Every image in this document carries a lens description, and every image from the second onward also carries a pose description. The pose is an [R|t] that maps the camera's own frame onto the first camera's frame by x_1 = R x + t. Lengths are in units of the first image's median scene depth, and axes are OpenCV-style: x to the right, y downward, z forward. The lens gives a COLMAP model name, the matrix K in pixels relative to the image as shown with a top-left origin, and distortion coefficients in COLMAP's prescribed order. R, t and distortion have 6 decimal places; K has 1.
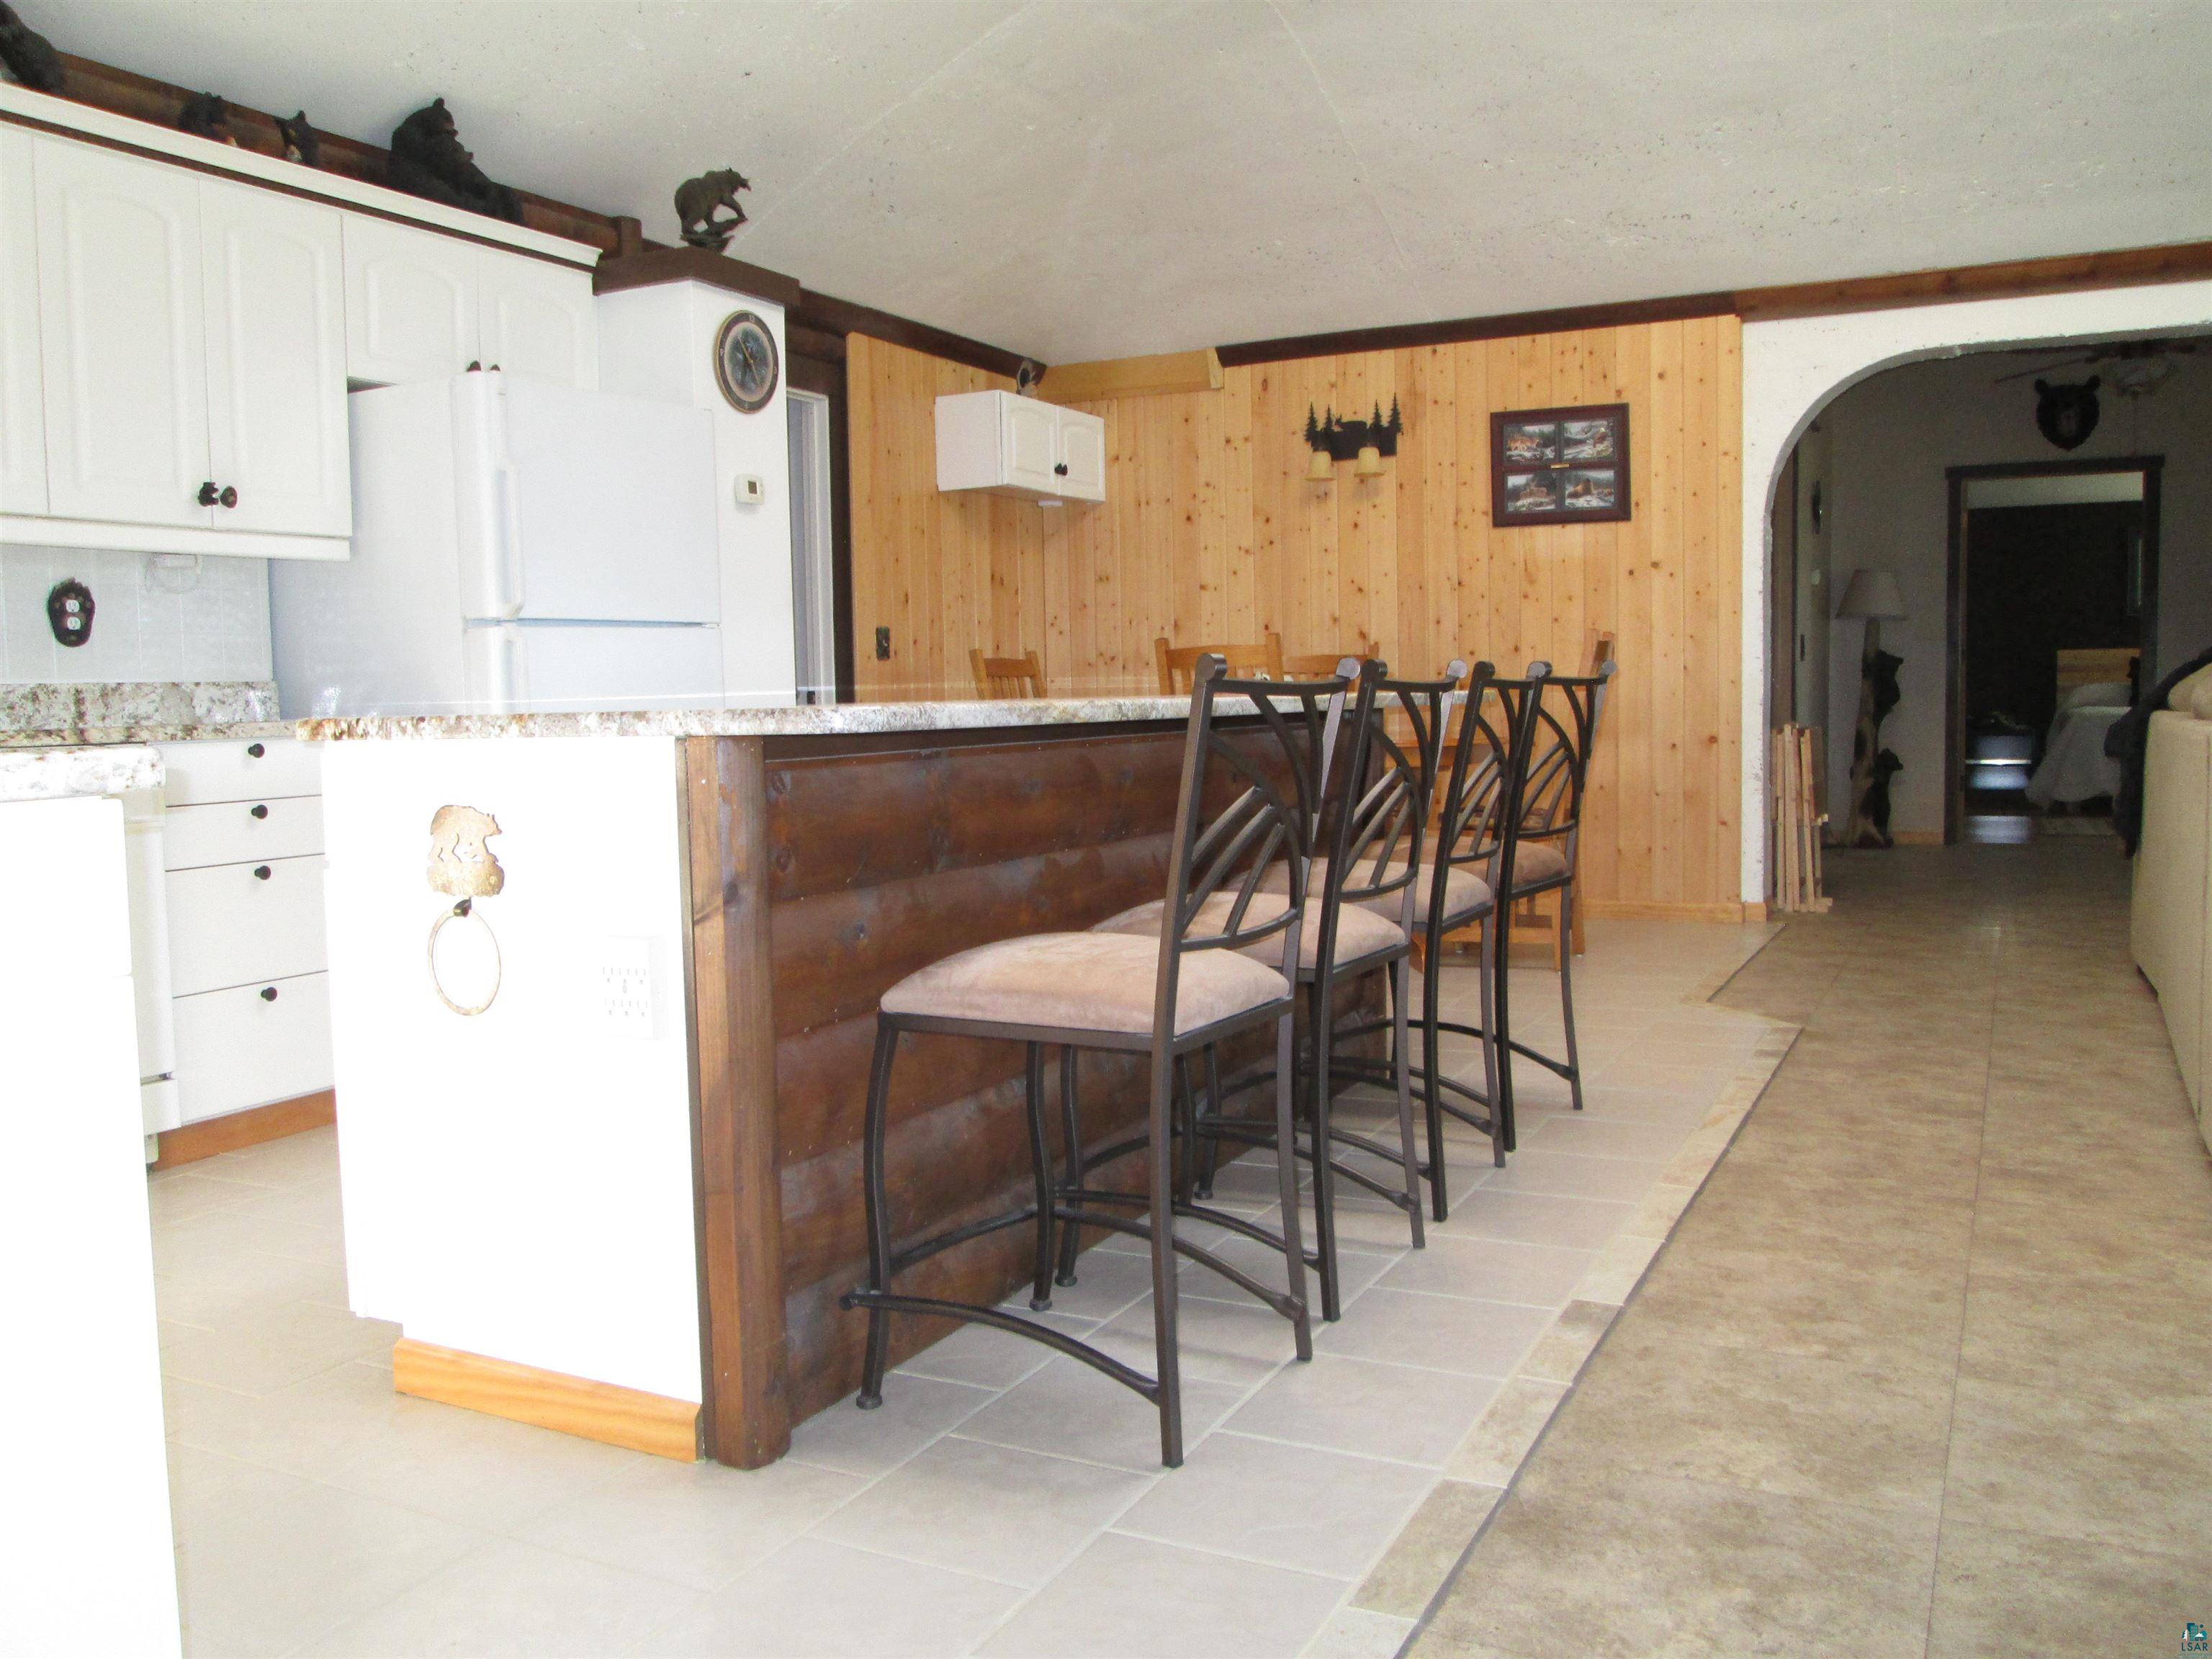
lens RADIAL K [[1851.8, 0, 1109.6], [0, 1851.8, 828.5], [0, 0, 1]] dist [-0.032252, 0.001141]
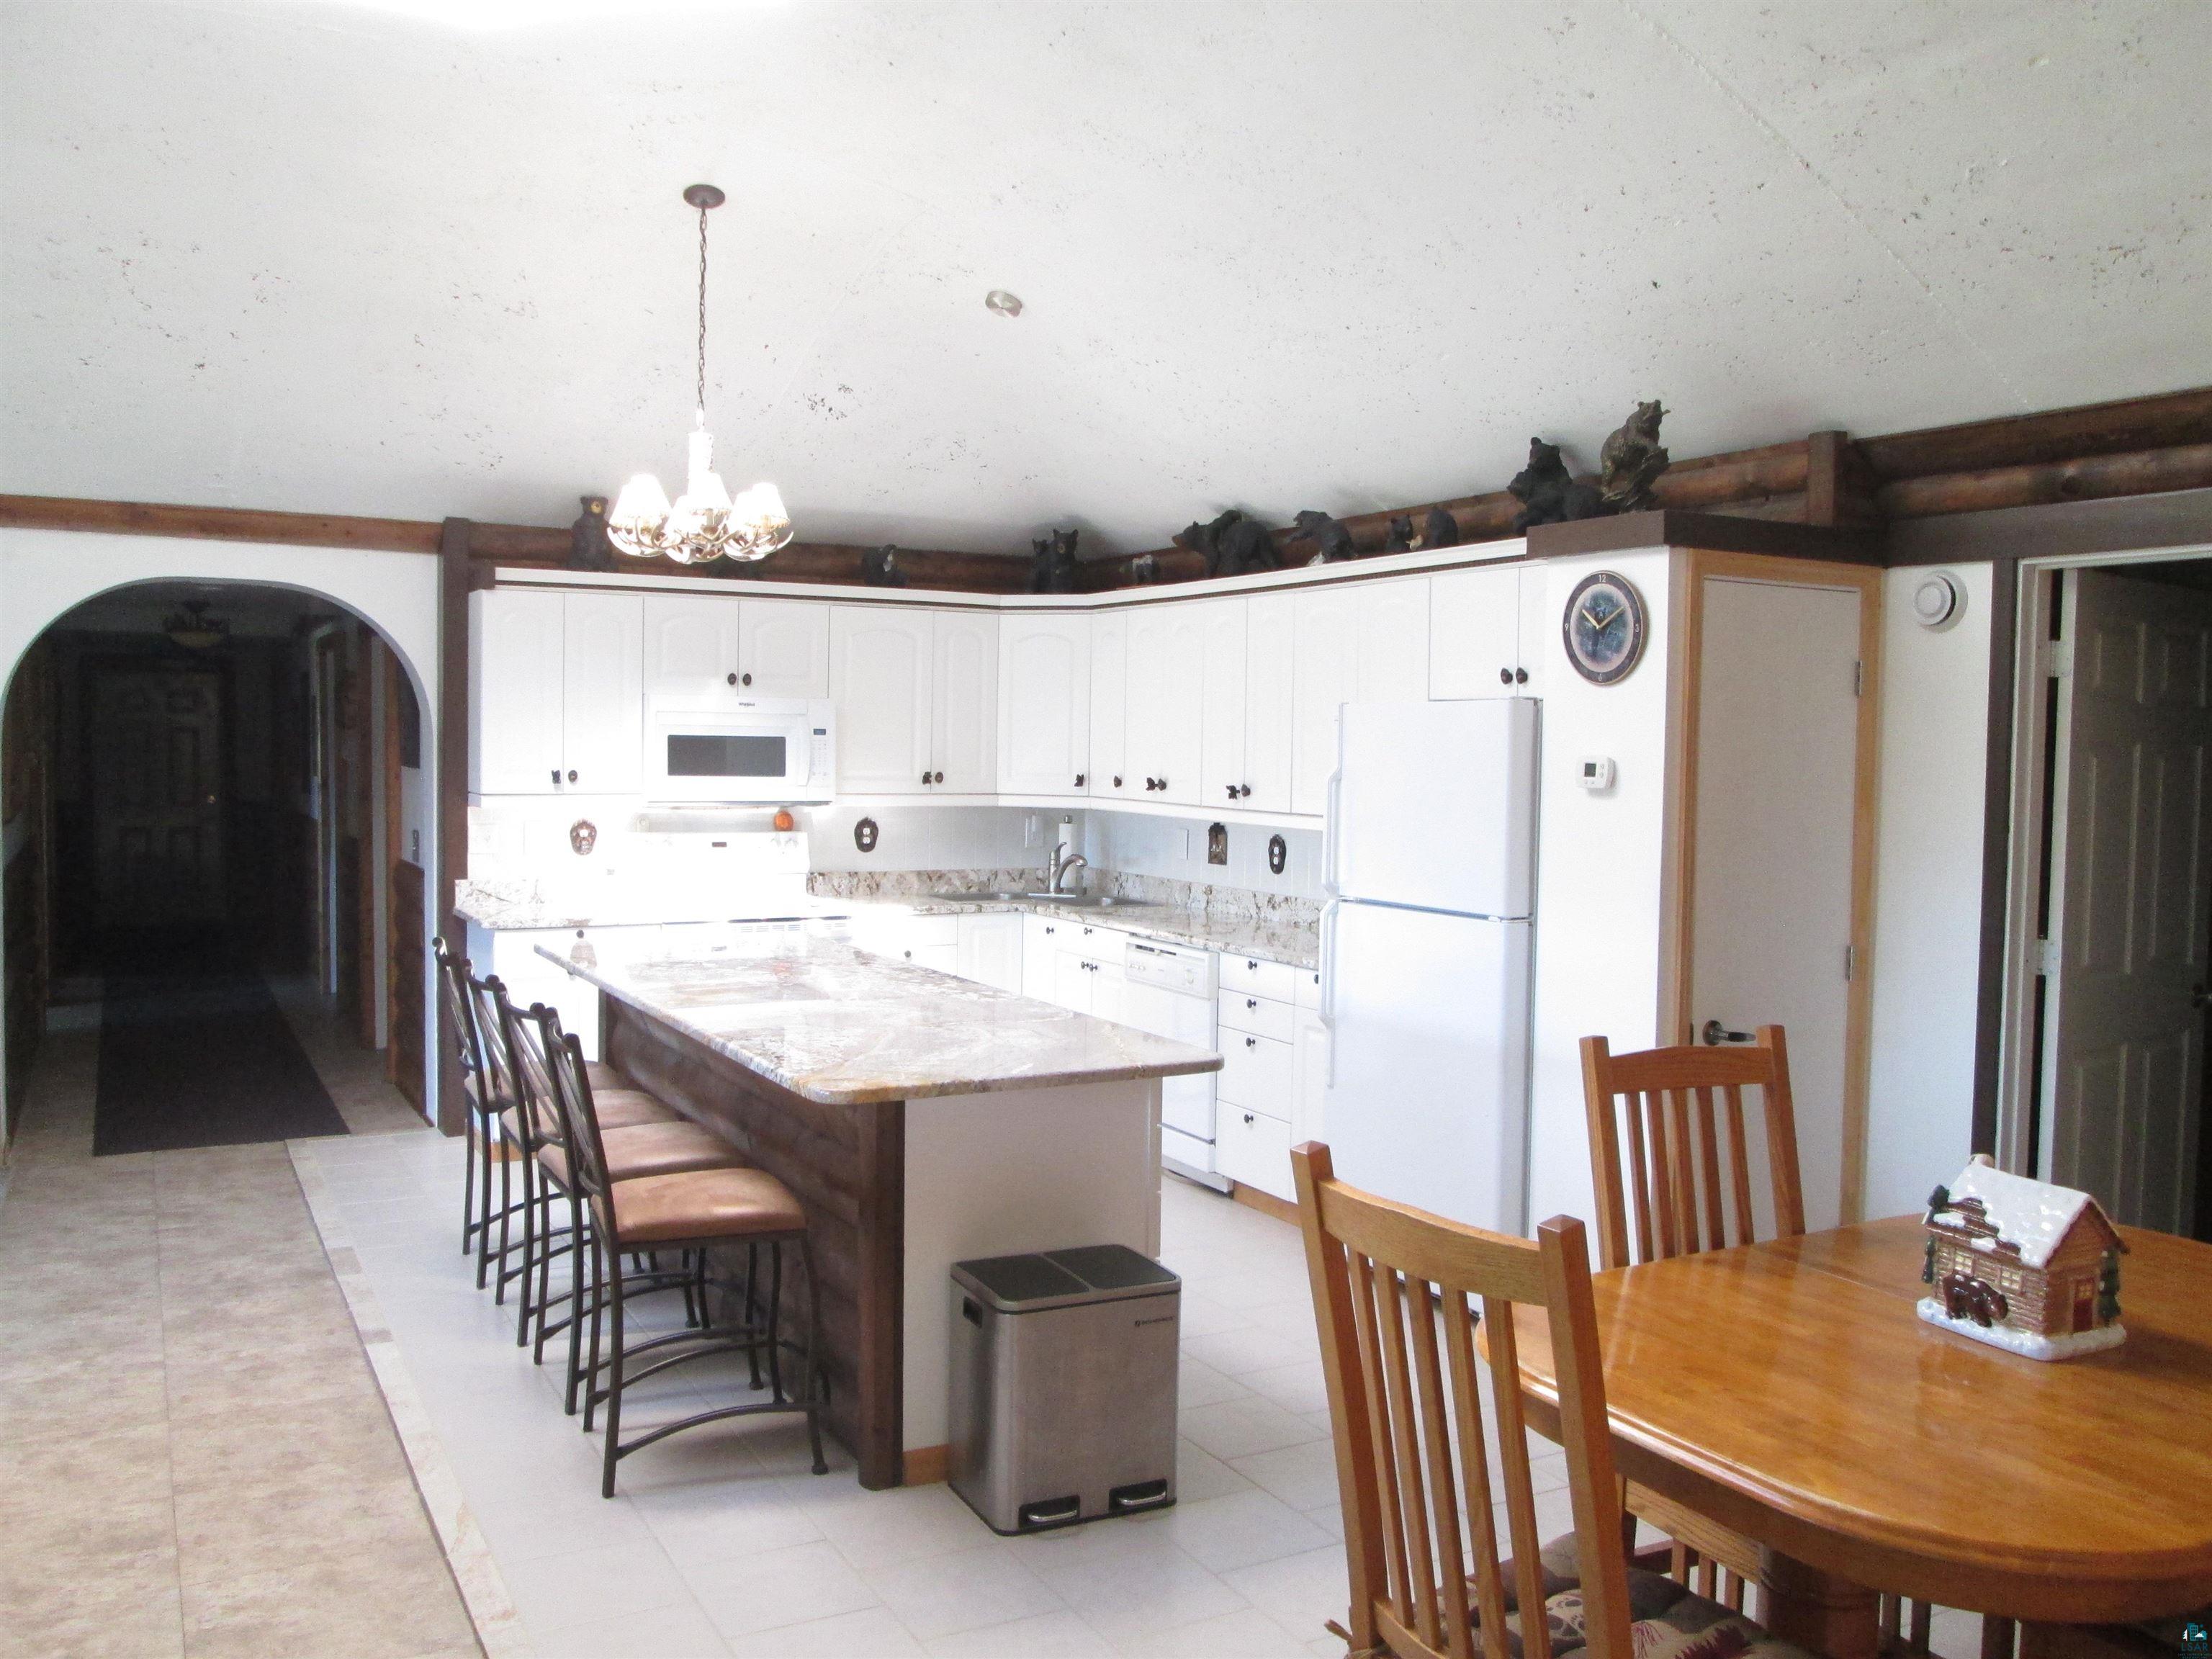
lens RADIAL K [[1851.8, 0, 1109.3], [0, 1851.8, 831.3], [0, 0, 1]] dist [-0.032252, 0.001141]
pose [[-0.579023, 0.051866, -0.813660, 1.186491], [-0.061798, 0.992312, 0.107230, -0.423714], [0.812966, 0.112371, -0.571366, 2.371428]]
